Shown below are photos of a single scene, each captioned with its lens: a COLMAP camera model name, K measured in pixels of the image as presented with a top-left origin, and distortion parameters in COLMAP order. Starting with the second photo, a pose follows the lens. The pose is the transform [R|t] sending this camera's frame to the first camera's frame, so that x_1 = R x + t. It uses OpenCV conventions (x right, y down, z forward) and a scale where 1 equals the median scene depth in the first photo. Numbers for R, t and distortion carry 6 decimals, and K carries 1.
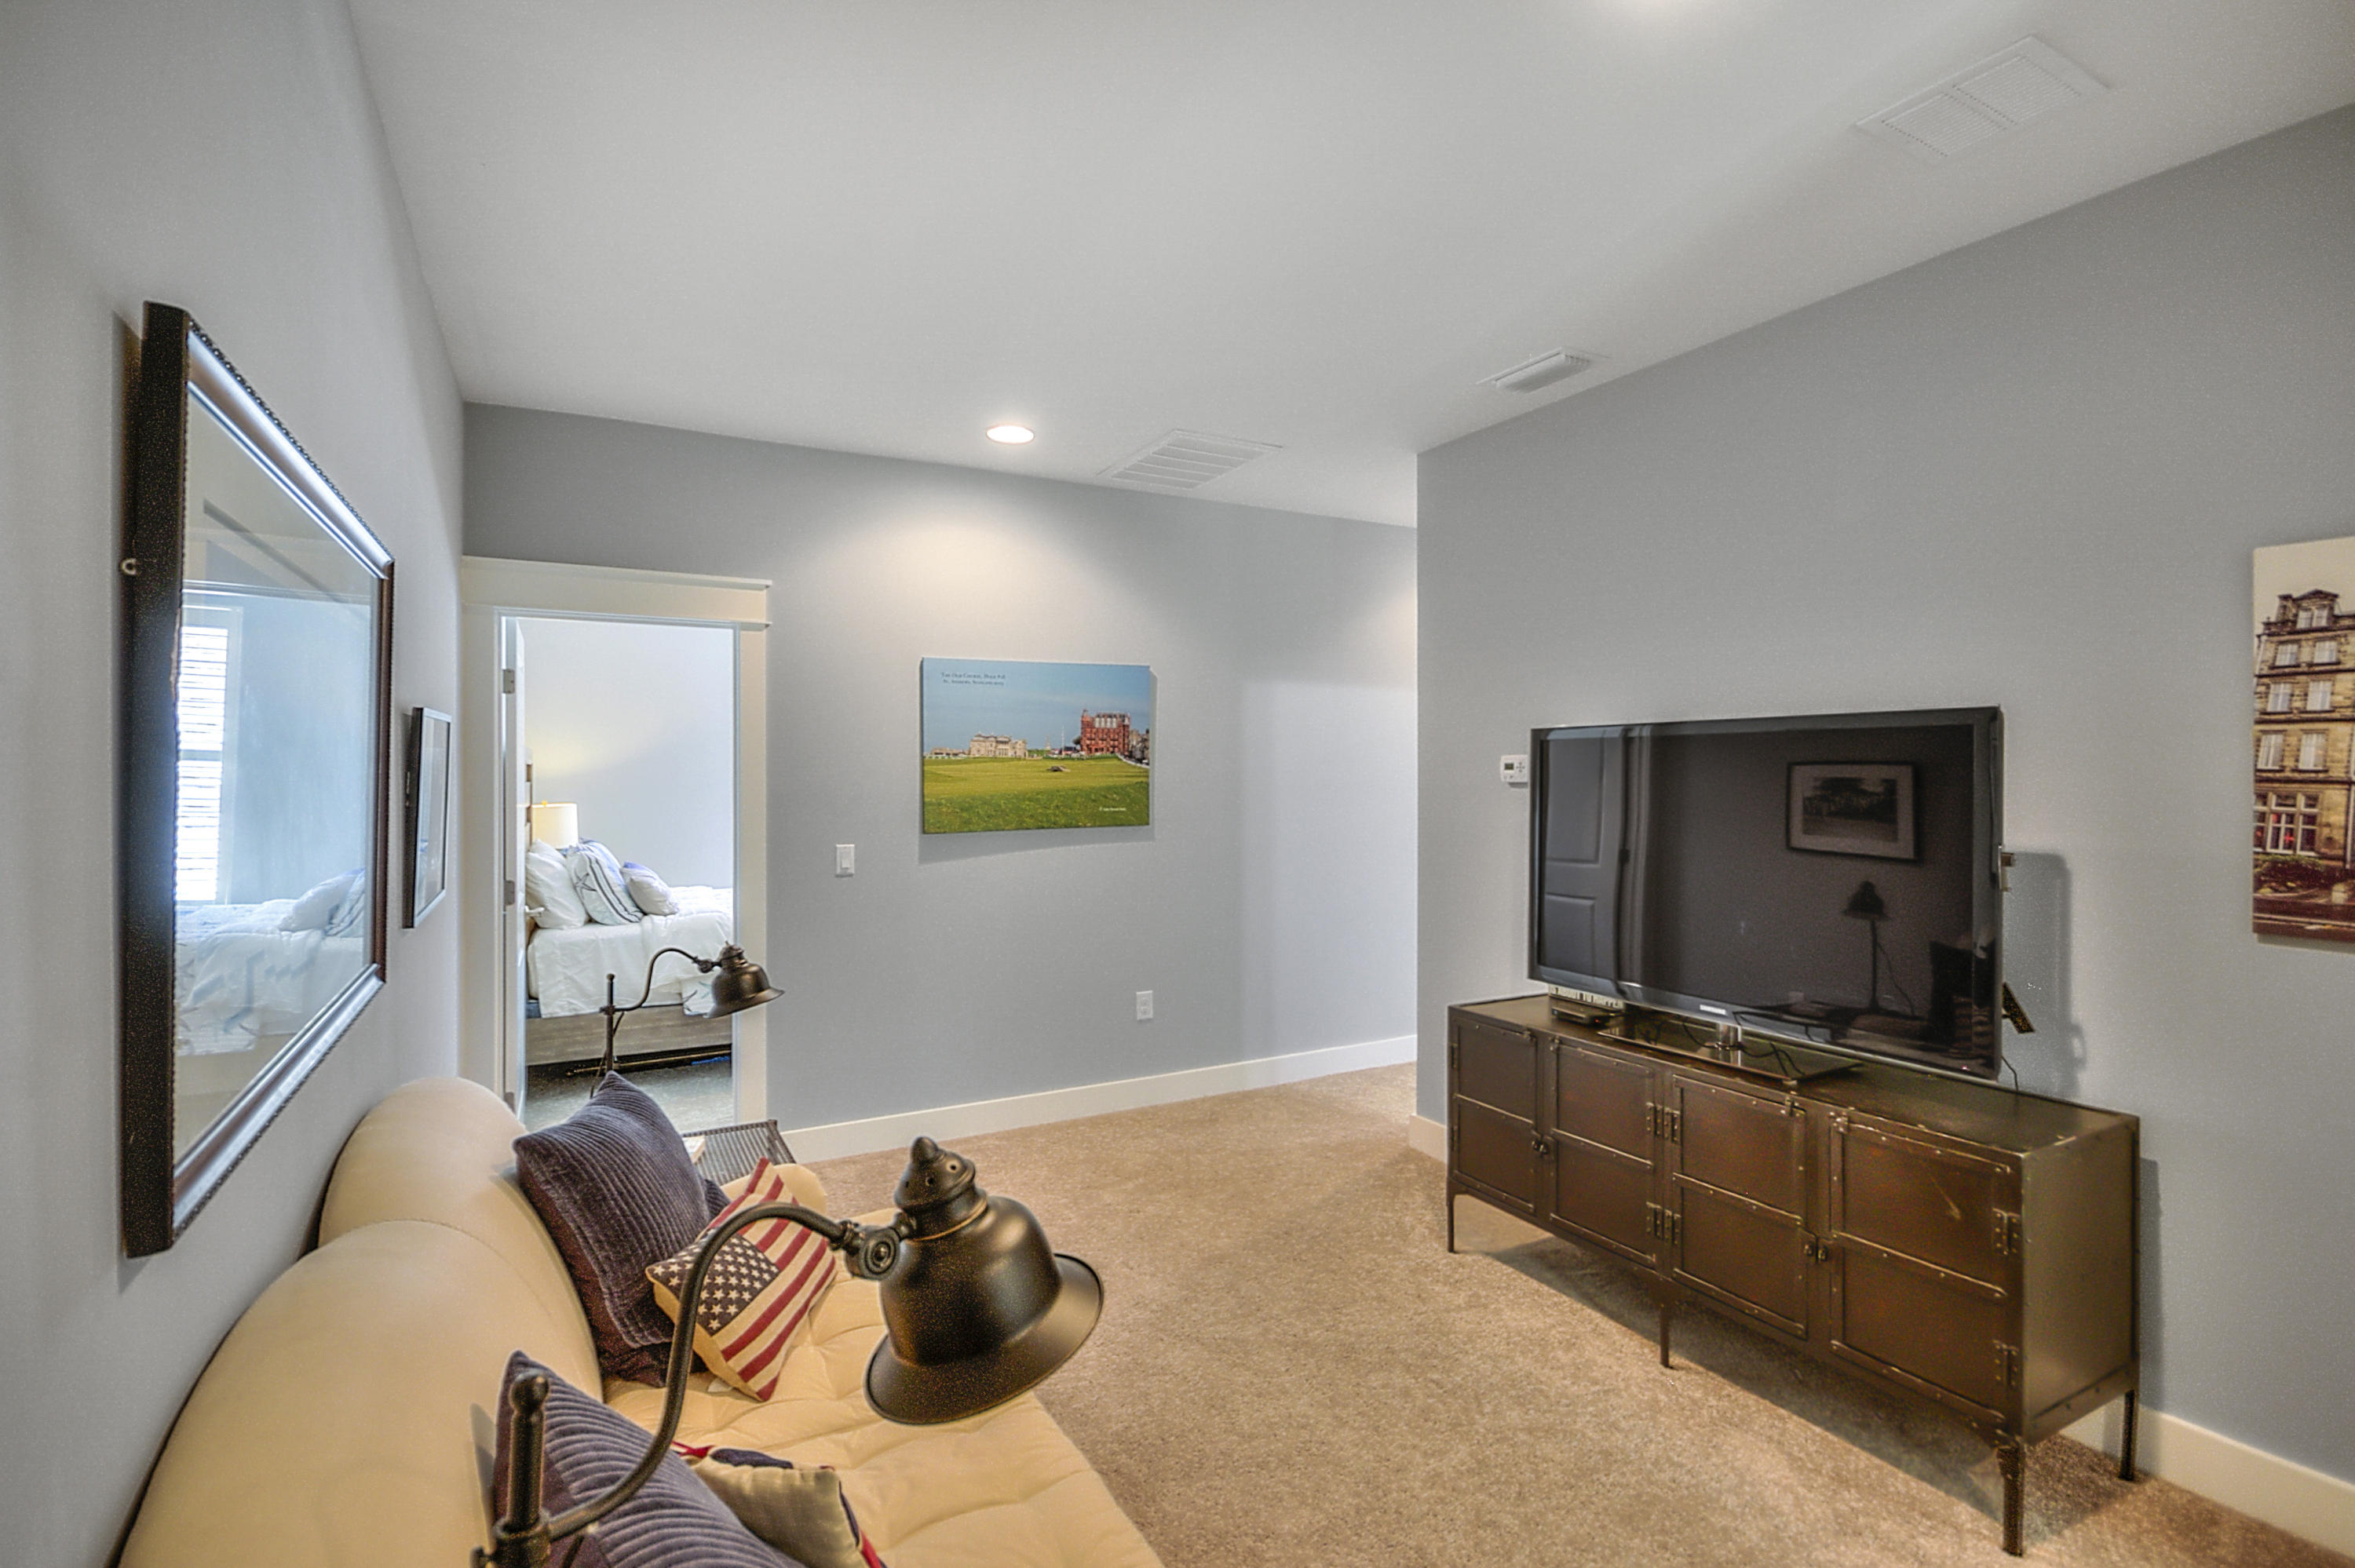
lens RADIAL K [[1121.5, 0, 1182.0], [0, 1121.5, 766.8], [0, 0, 1]] dist [-0.001272, -0.000223]
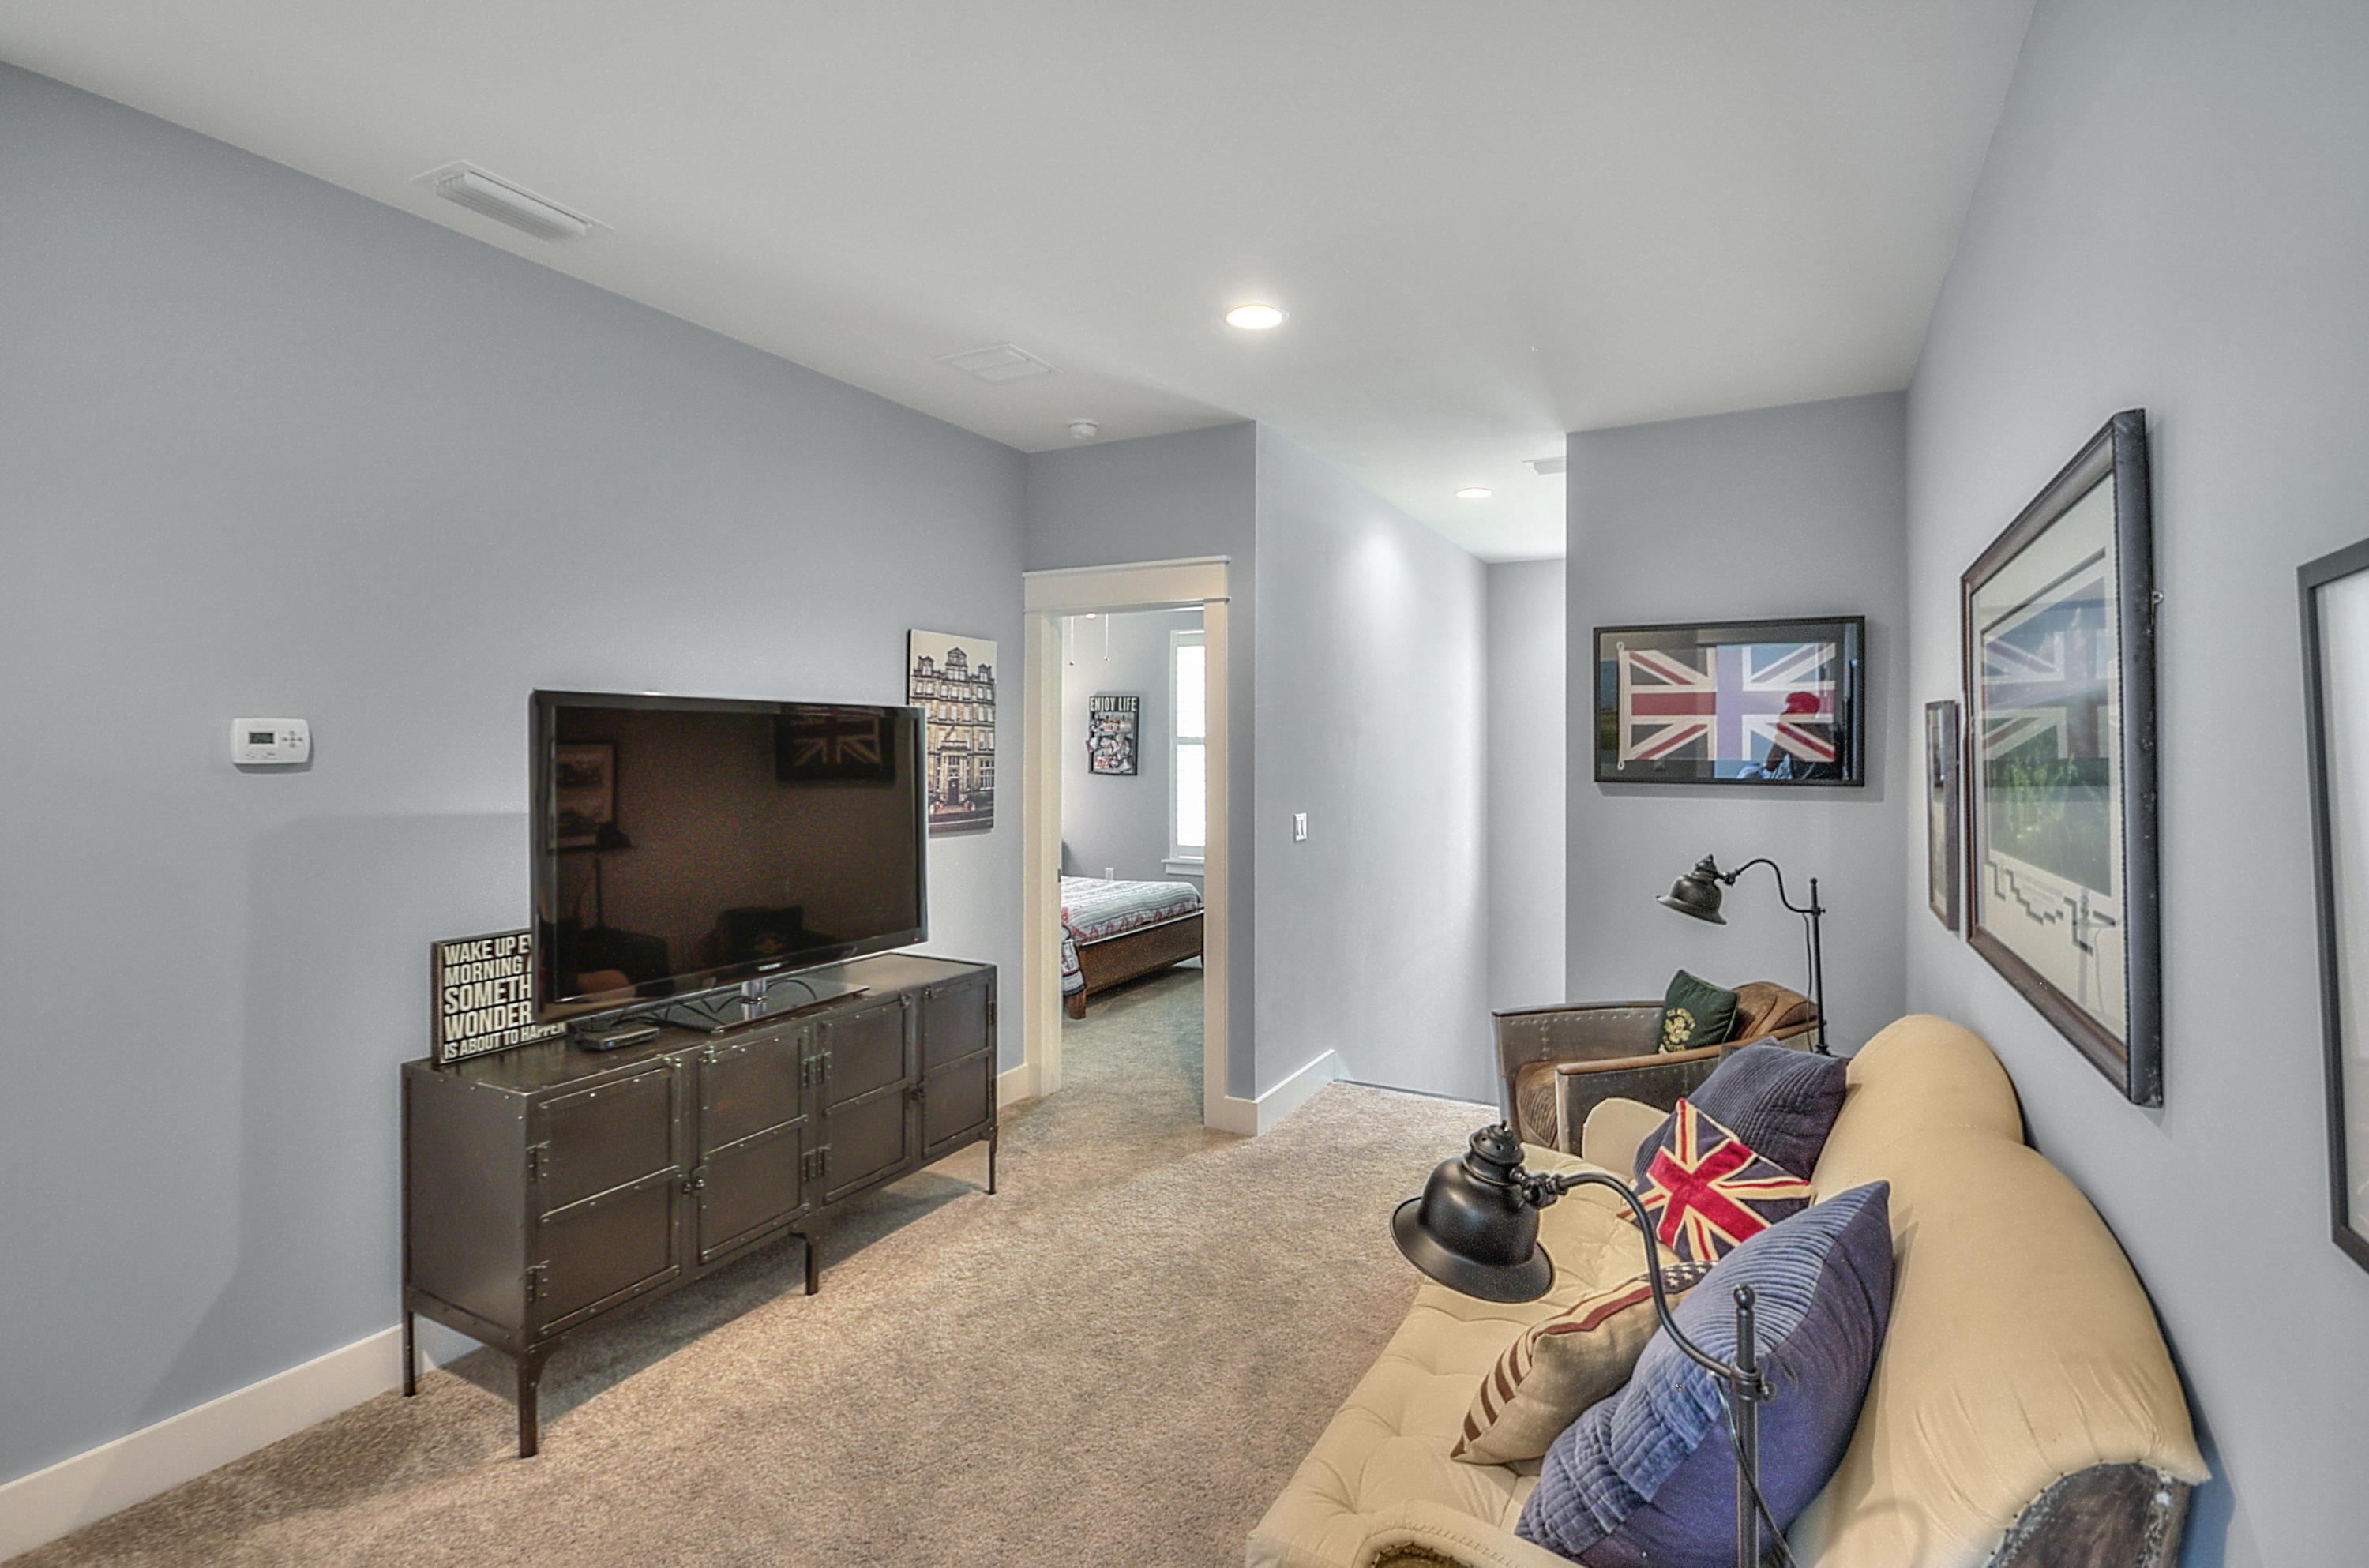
lens RADIAL K [[1128.3, 0, 1189.0], [0, 1128.3, 766.7], [0, 0, 1]] dist [-0.001272, -0.000223]
pose [[-0.535154, -0.003037, 0.844749, -0.630331], [0.003519, 0.999977, 0.005825, 0.017499], [-0.844747, 0.006090, -0.535131, 1.180522]]
